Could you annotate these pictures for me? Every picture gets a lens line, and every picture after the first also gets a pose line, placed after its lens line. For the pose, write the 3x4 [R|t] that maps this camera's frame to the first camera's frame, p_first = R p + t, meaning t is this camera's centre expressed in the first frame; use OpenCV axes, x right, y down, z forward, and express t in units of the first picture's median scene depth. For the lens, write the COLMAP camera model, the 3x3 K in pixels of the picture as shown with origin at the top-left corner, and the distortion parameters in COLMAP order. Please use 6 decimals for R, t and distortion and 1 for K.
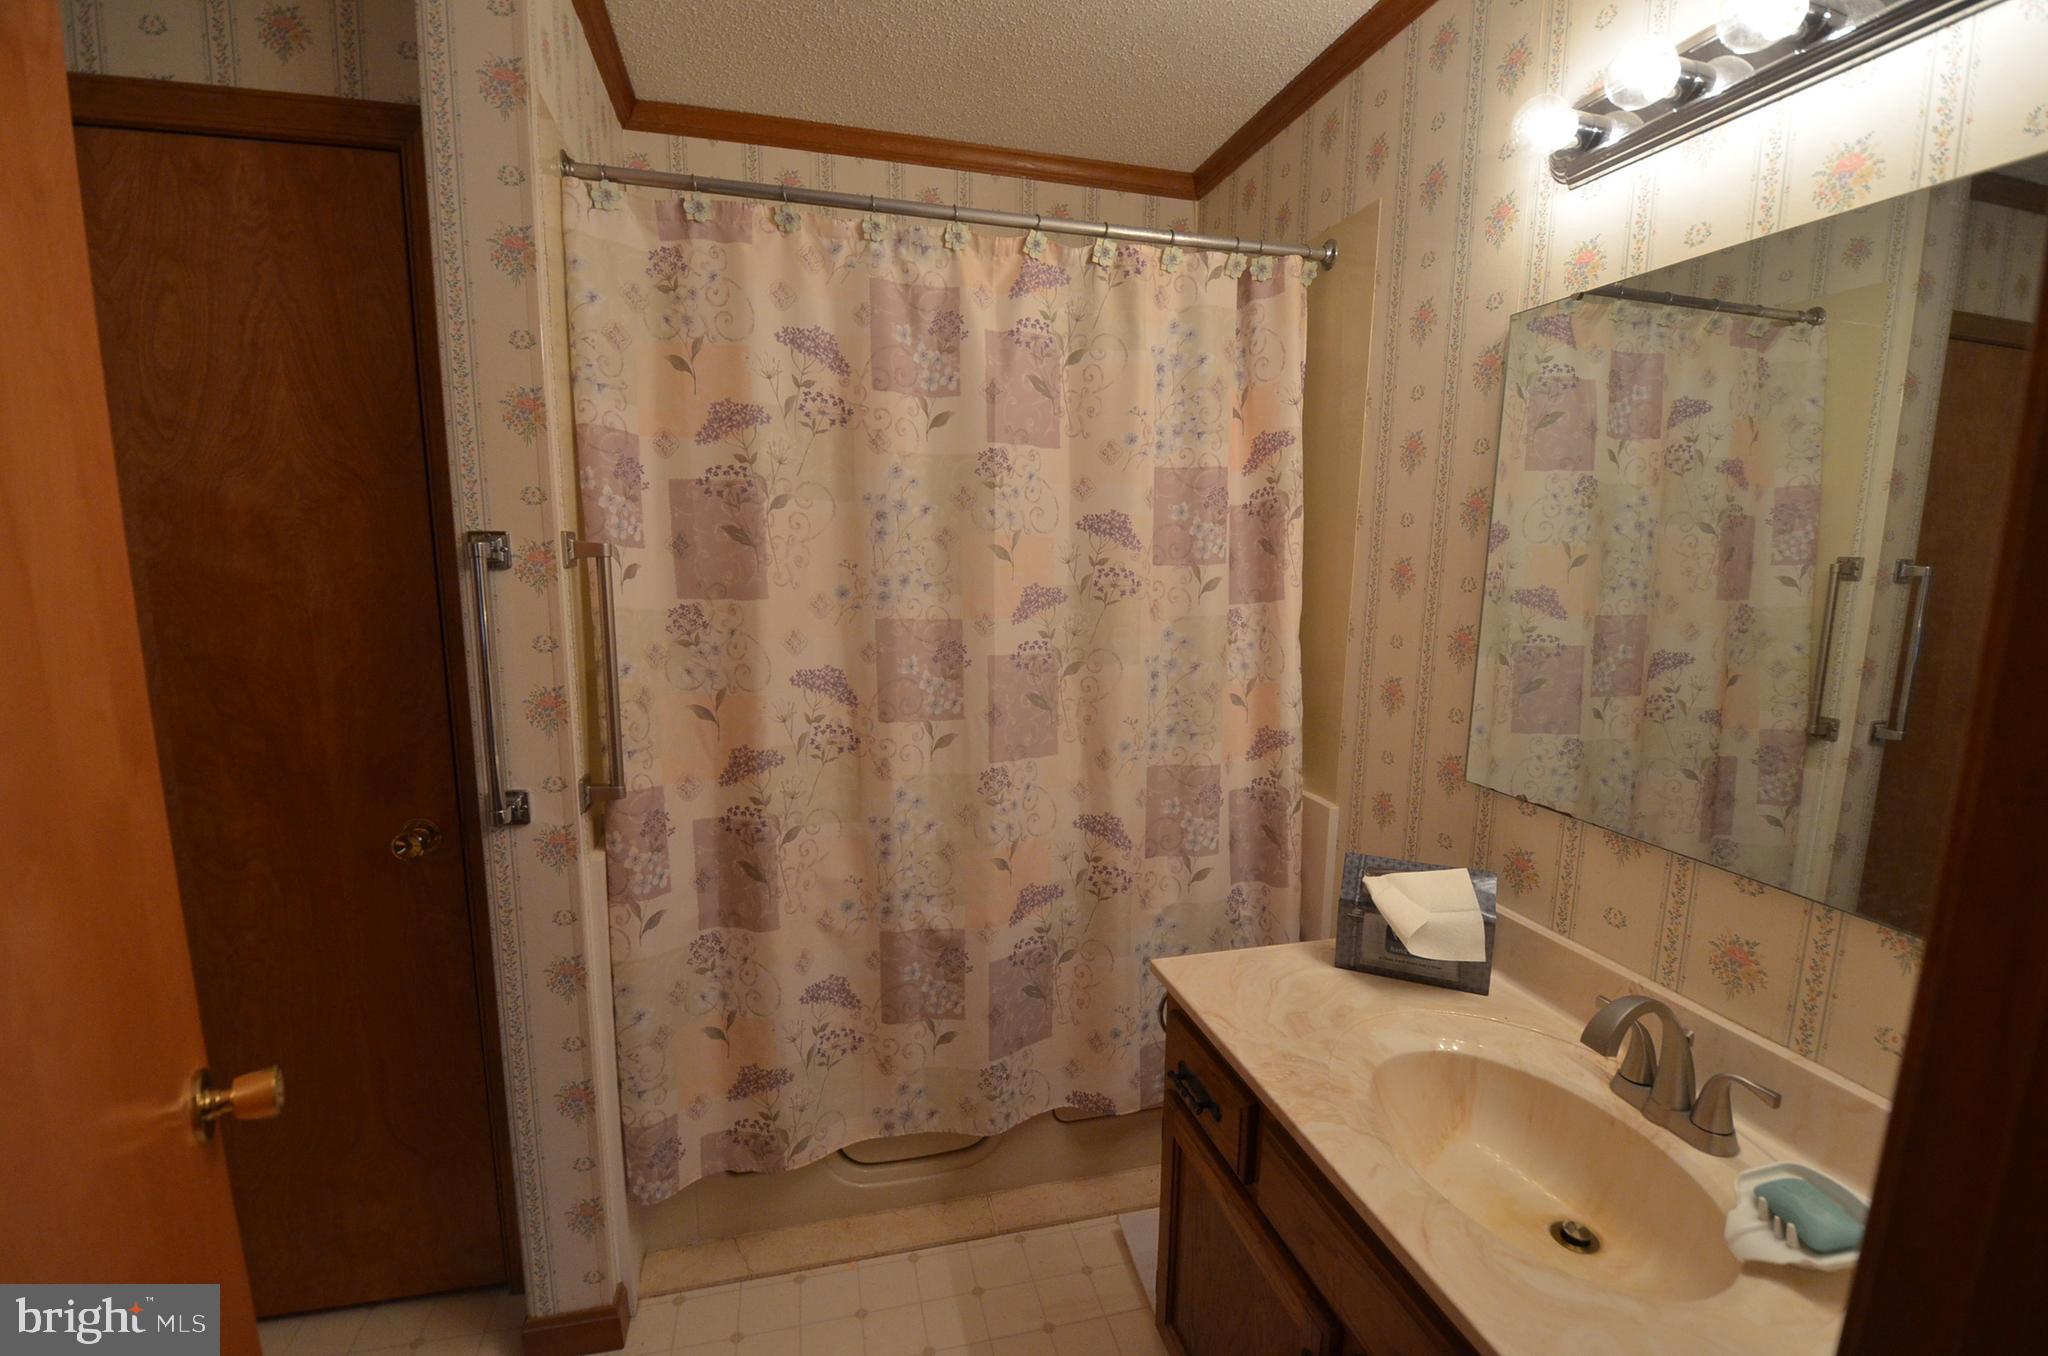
lens RADIAL K [[899.1, 0, 1033.3], [0, 899.1, 710.4], [0, 0, 1]] dist [0.009493, -0.020772]
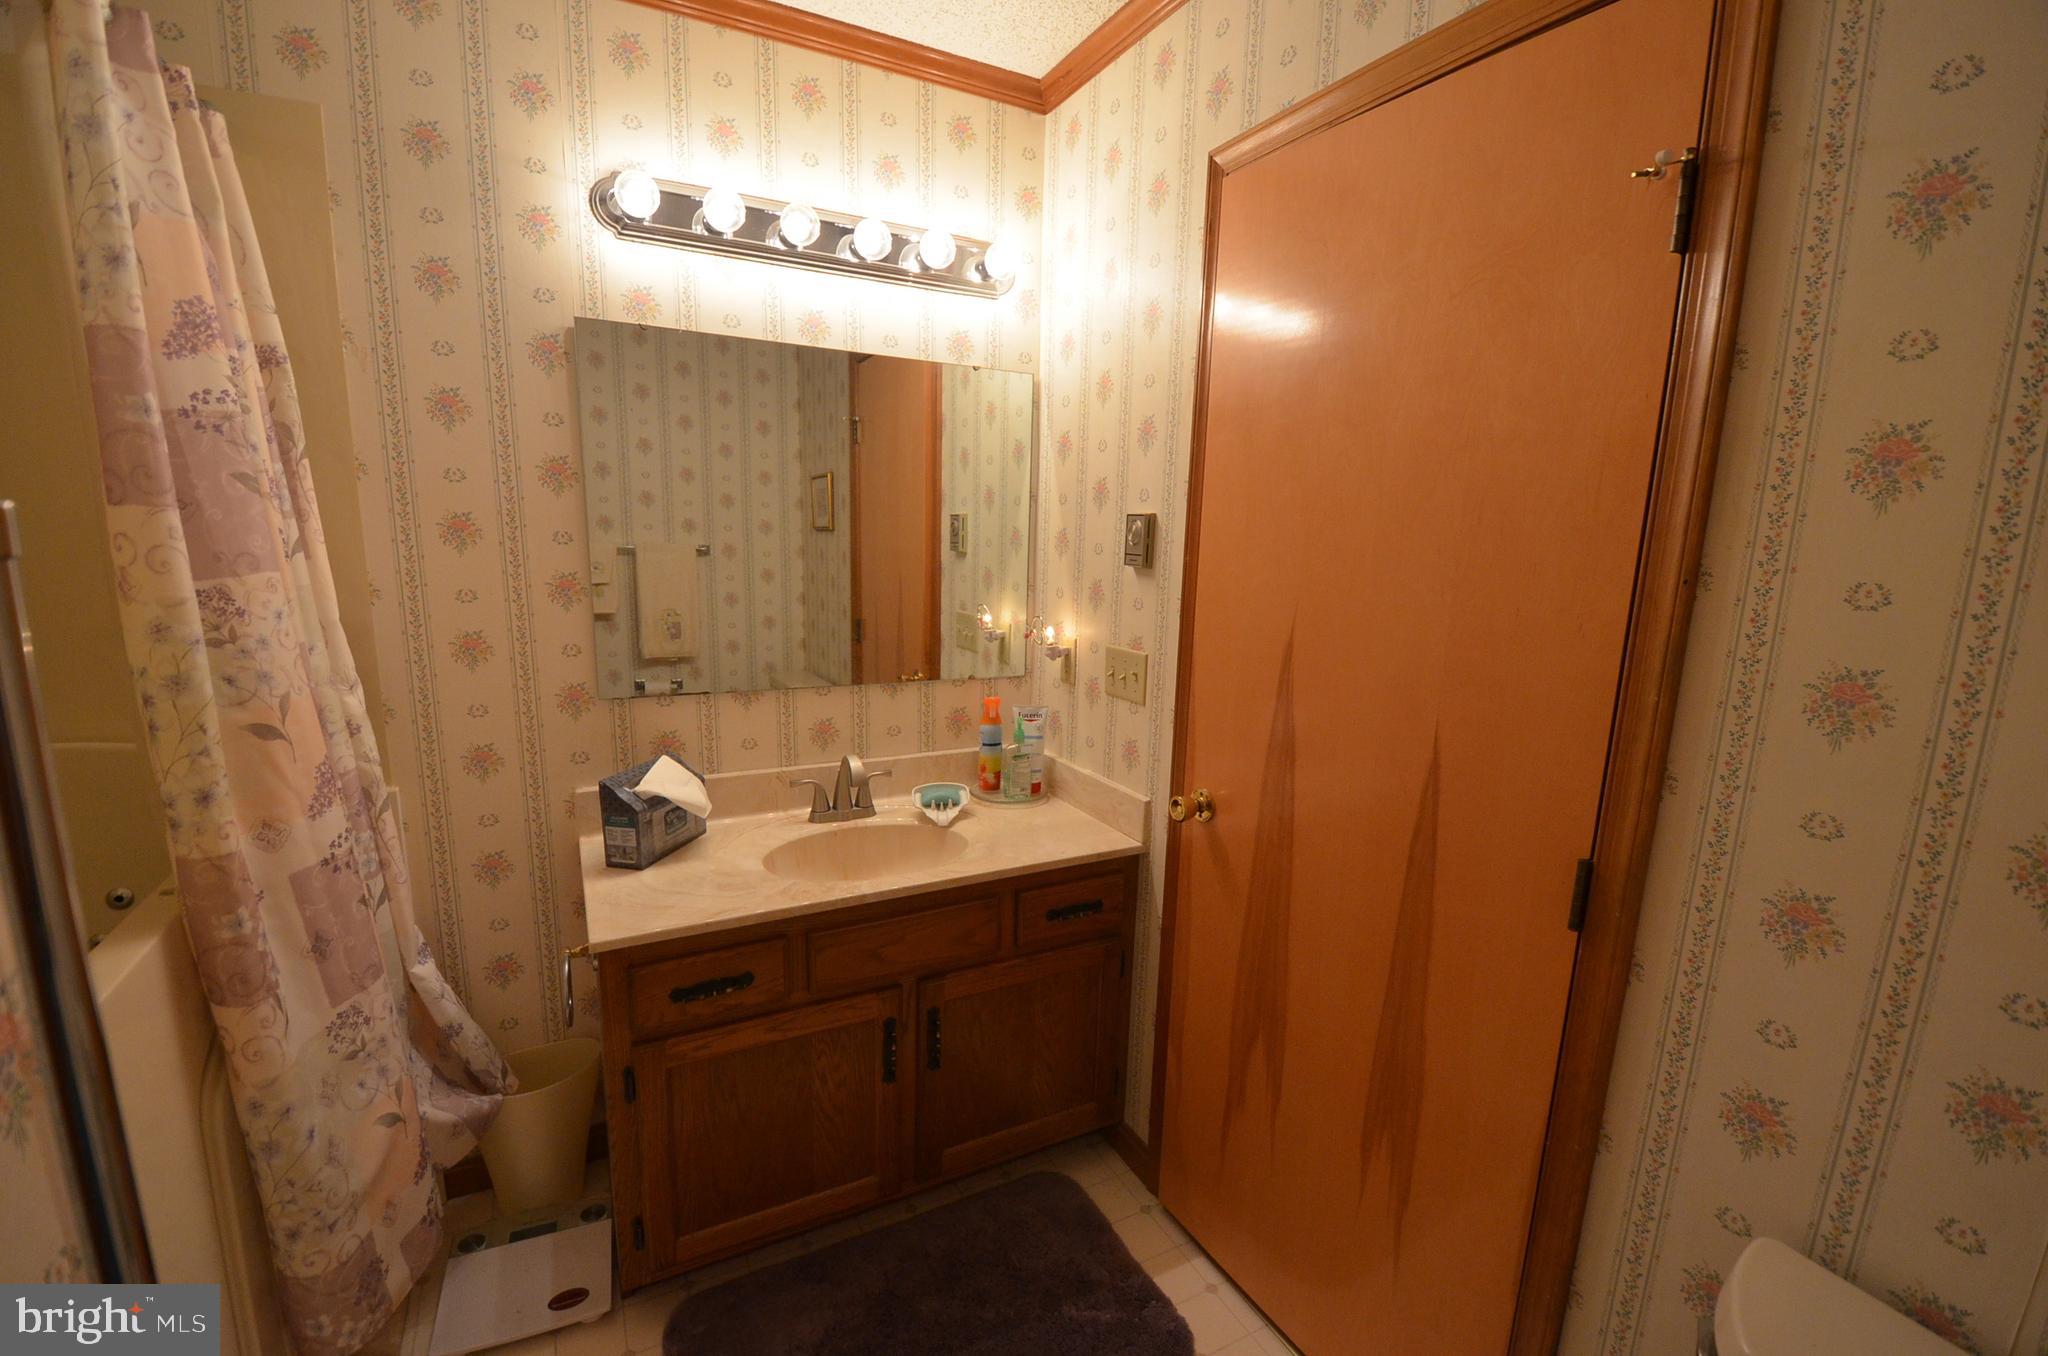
lens RADIAL K [[895.4, 0, 1027.7], [0, 895.4, 701.5], [0, 0, 1]] dist [-0.003726, -0.011187]
pose [[-0.235600, -0.205416, 0.949893, -0.864826], [0.134385, 0.961132, 0.241178, -0.141900], [-0.962514, 0.184473, -0.198838, 0.729406]]
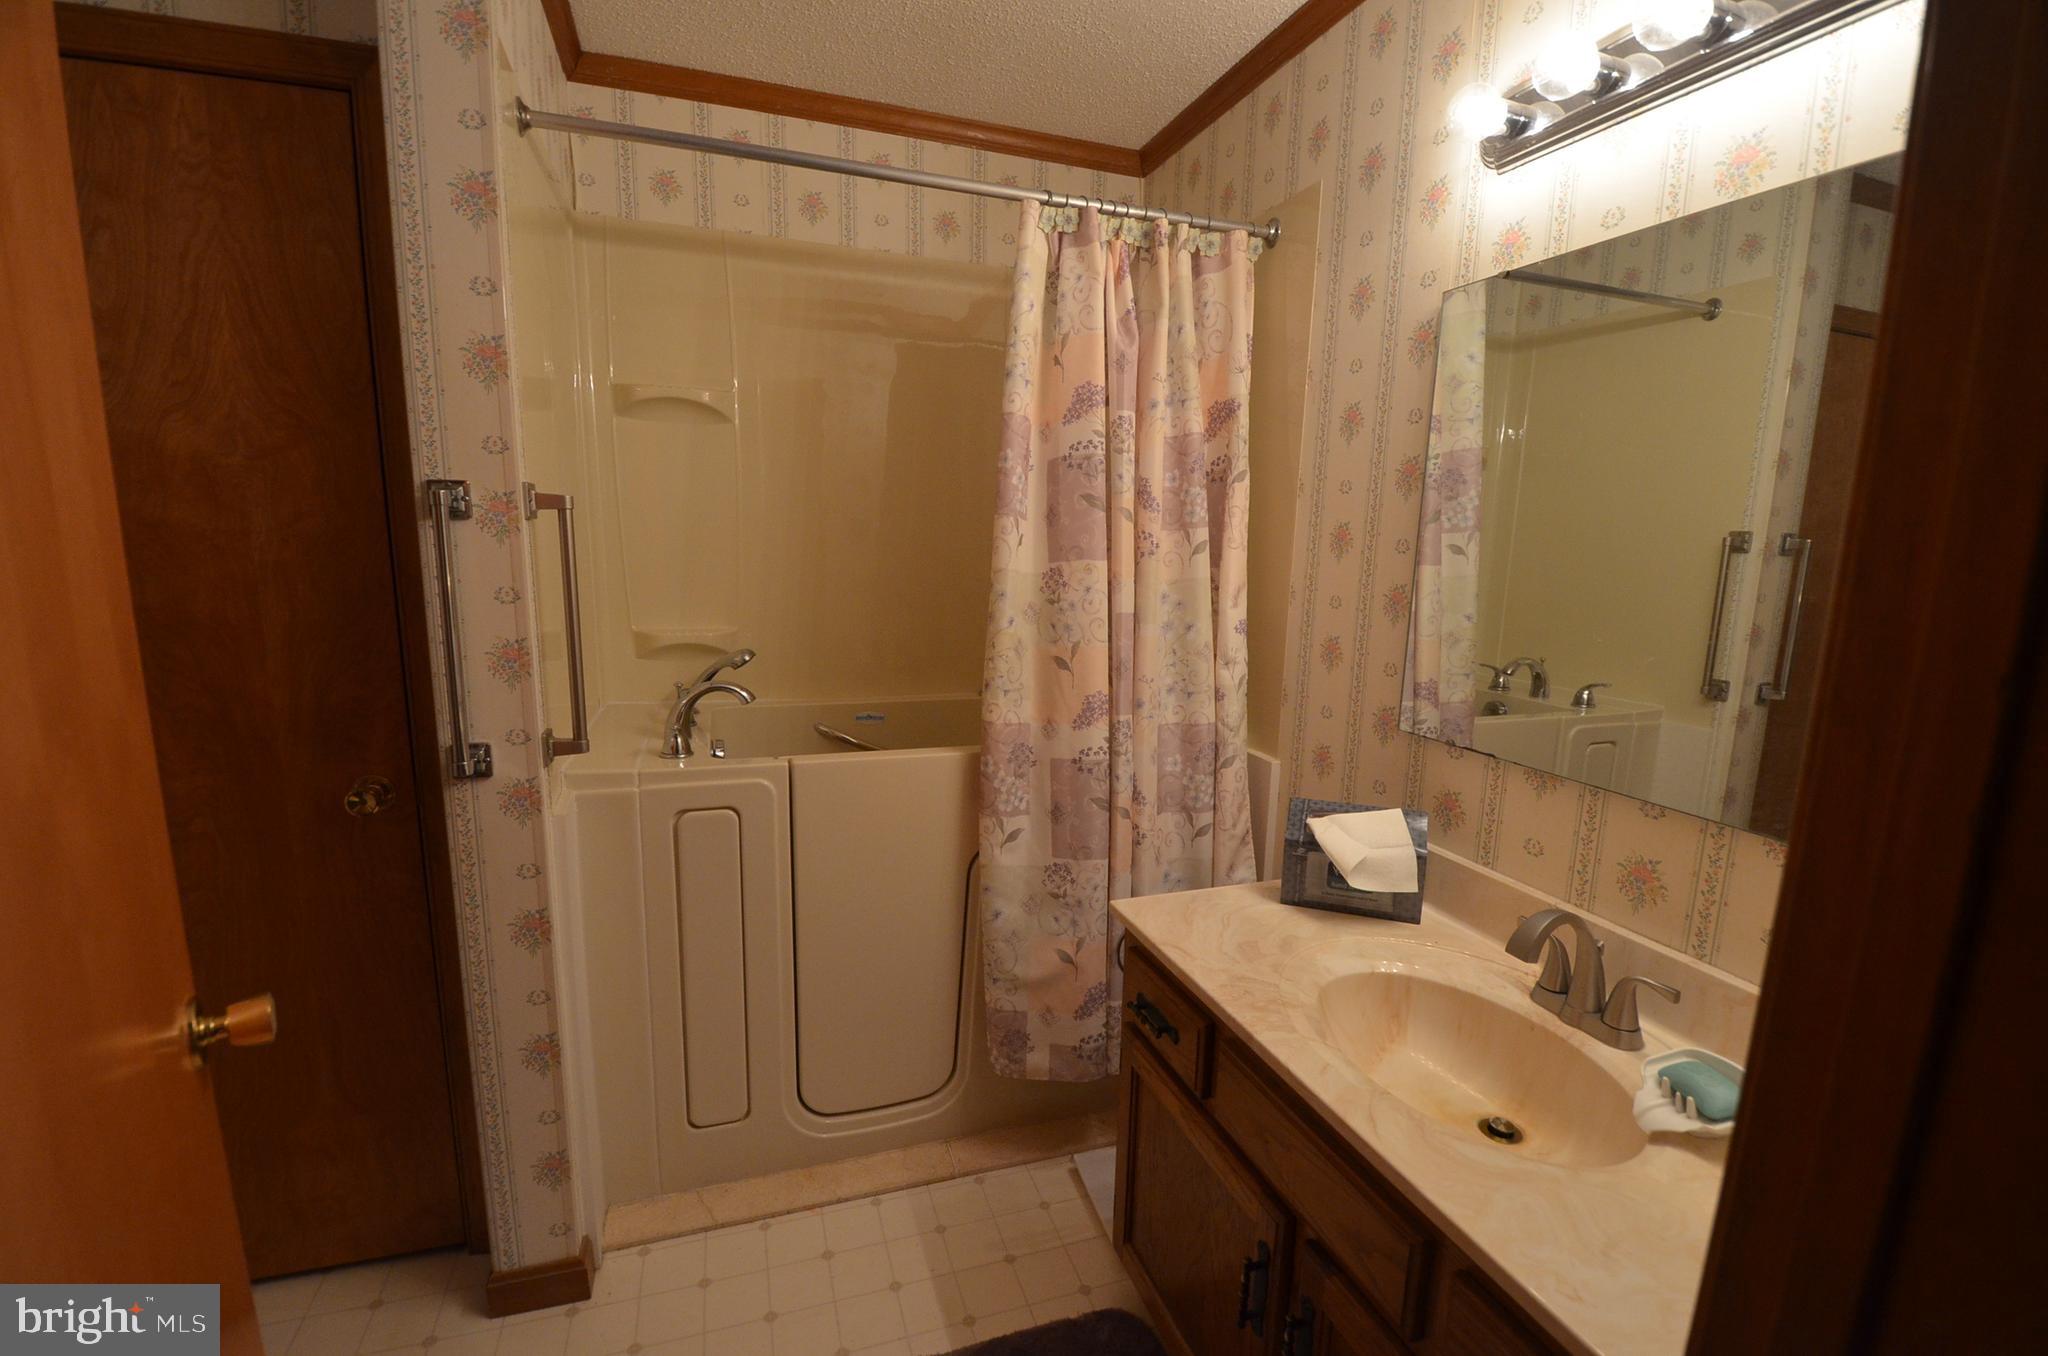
lens RADIAL K [[899.1, 0, 1033.3], [0, 899.1, 710.4], [0, 0, 1]] dist [0.009493, -0.020772]
pose [[0.997159, -0.004215, 0.075206, -0.037714], [0.002945, 0.999851, 0.016986, 0.038323], [-0.075266, -0.016716, 0.997023, -0.038889]]
